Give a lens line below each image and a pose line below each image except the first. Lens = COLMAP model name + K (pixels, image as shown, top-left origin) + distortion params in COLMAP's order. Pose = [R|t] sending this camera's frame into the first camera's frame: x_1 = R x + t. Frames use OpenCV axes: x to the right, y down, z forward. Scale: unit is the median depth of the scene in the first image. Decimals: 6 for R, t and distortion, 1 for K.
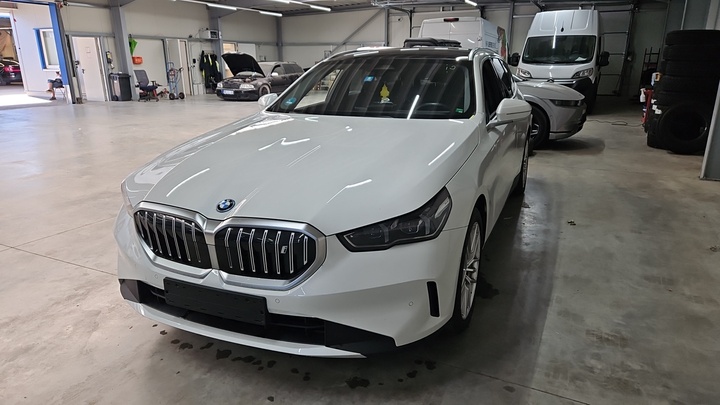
lens RADIAL K [[494.0, 0, 361.0], [0, 494.0, 201.4], [0, 0, 1]] dist [0.032881, -0.020553]
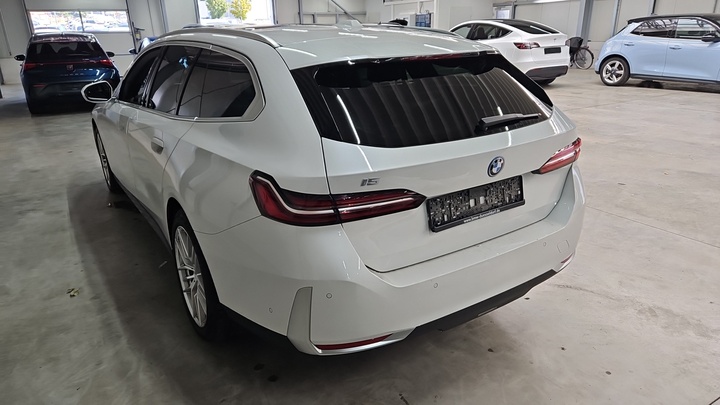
lens RADIAL K [[494.0, 0, 359.5], [0, 494.0, 203.4], [0, 0, 1]] dist [0.032881, -0.020553]
pose [[-0.557398, 0.212281, -0.802648, 1.013223], [-0.278647, 0.862854, 0.421710, -0.656776], [0.782089, 0.458716, -0.421802, 2.132902]]
